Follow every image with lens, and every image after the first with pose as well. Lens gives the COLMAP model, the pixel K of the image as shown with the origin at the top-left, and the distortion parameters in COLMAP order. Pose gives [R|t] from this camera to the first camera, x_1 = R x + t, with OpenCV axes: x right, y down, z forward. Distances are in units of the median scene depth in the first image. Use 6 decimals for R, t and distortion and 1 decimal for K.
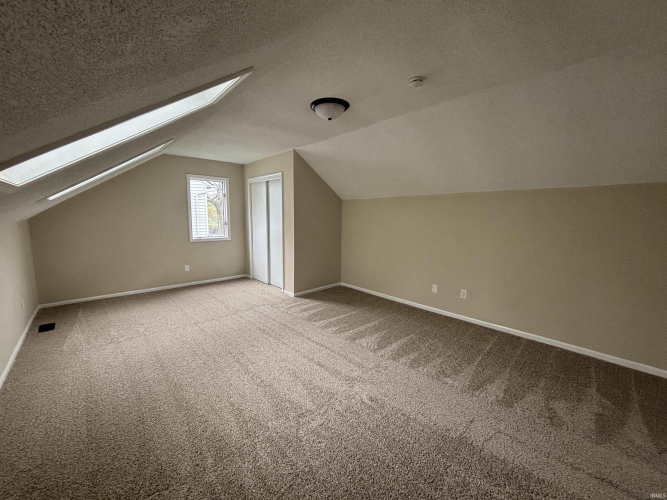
lens RADIAL K [[268.5, 0, 330.8], [0, 268.5, 246.9], [0, 0, 1]] dist [-0.002261, 0.001489]
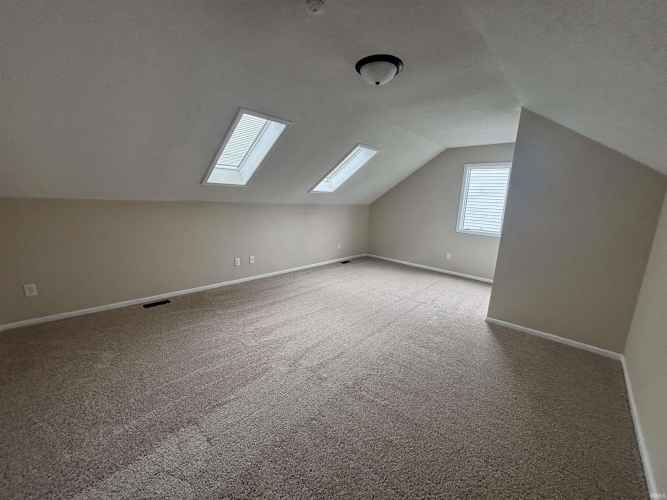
lens RADIAL K [[268.5, 0, 330.7], [0, 268.5, 252.9], [0, 0, 1]] dist [-0.002261, 0.001489]
pose [[0.052963, 0.189034, -0.980541, 0.540386], [-0.155270, 0.971536, 0.178911, -0.058349], [0.986451, 0.142773, 0.080807, 0.520662]]
